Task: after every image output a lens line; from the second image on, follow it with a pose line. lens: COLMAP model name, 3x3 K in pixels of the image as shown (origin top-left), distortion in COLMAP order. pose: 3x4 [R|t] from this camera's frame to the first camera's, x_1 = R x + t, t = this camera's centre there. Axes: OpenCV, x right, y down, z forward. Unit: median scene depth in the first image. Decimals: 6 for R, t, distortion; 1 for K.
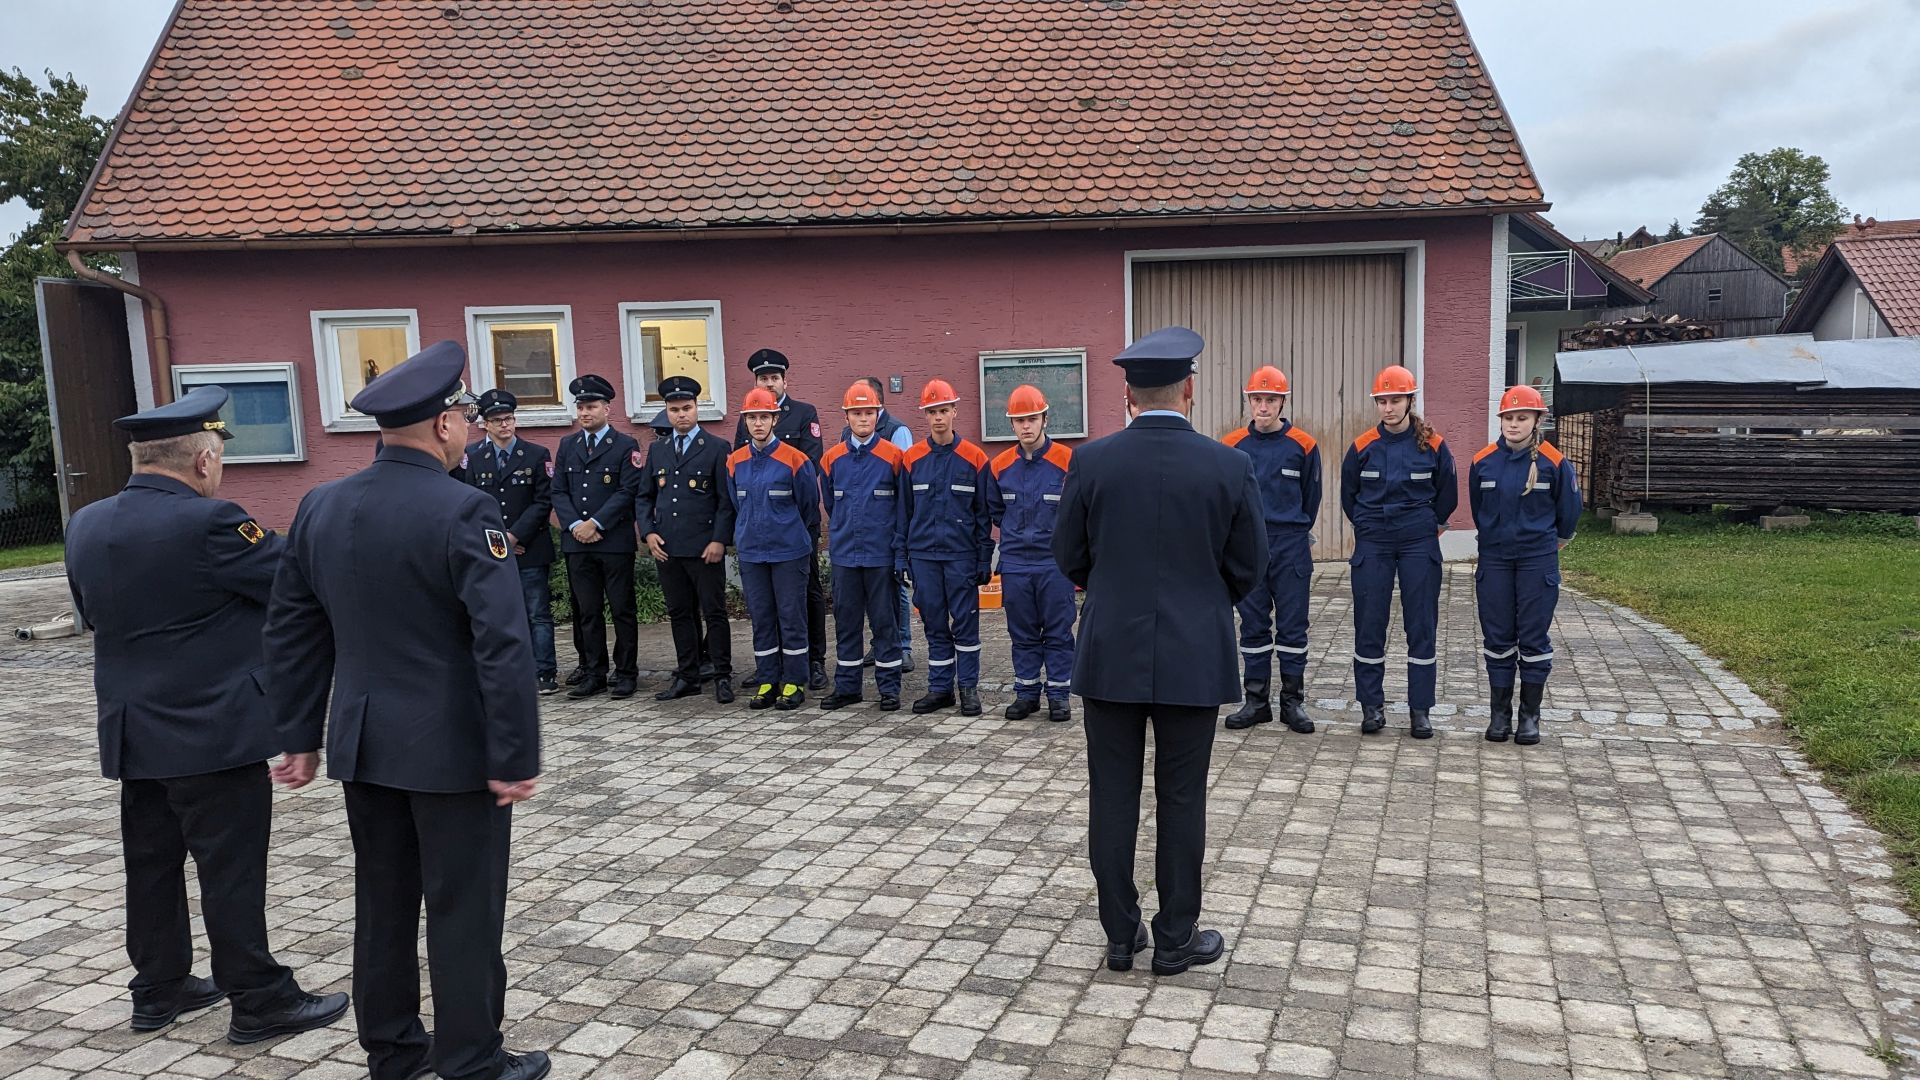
lens RADIAL K [[1397.7, 0, 967.3], [0, 1397.7, 545.5], [0, 0, 1]] dist [0.079465, -0.072444]
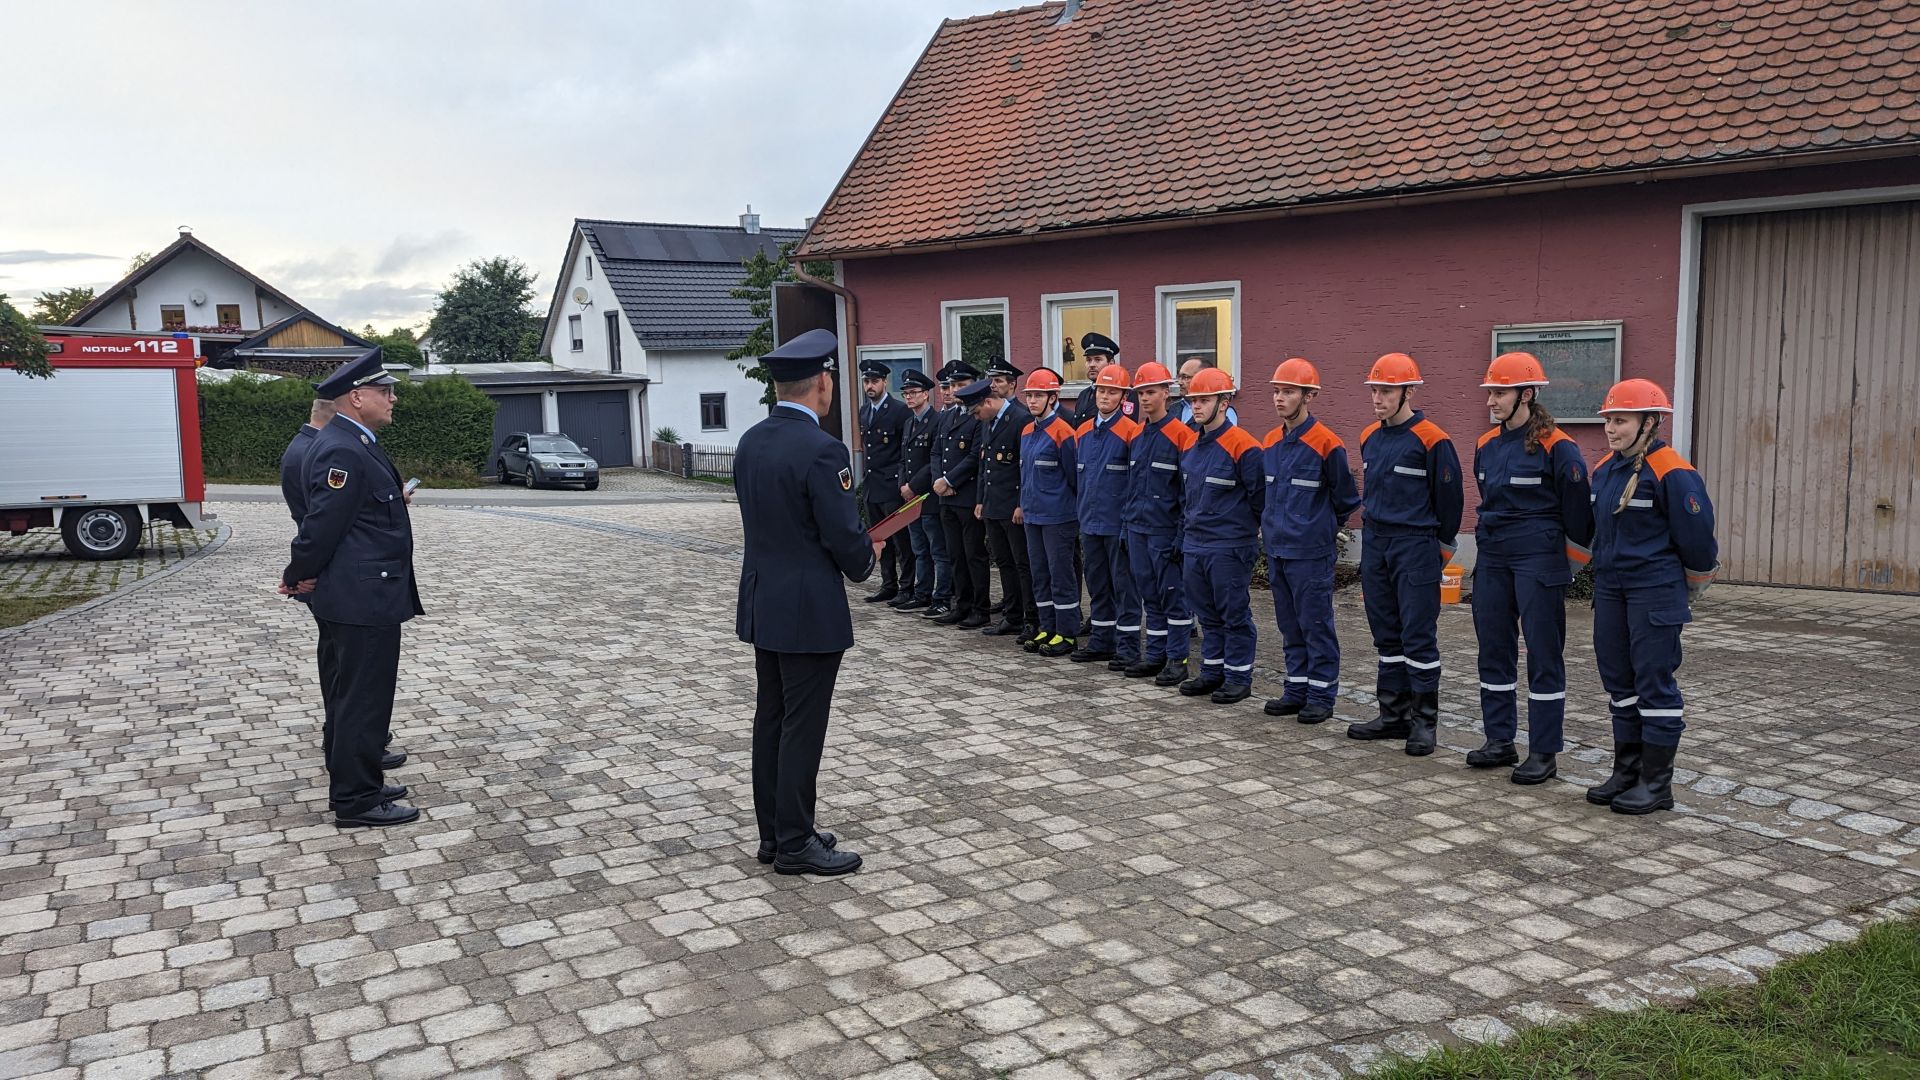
lens RADIAL K [[1397.7, 0, 967.3], [0, 1397.7, 545.5], [0, 0, 1]] dist [0.079465, -0.072444]
pose [[0.763661, 0.093179, -0.638858, 0.635891], [-0.076985, 0.995613, 0.053188, -0.031241], [0.641011, 0.008565, 0.767484, 0.115048]]
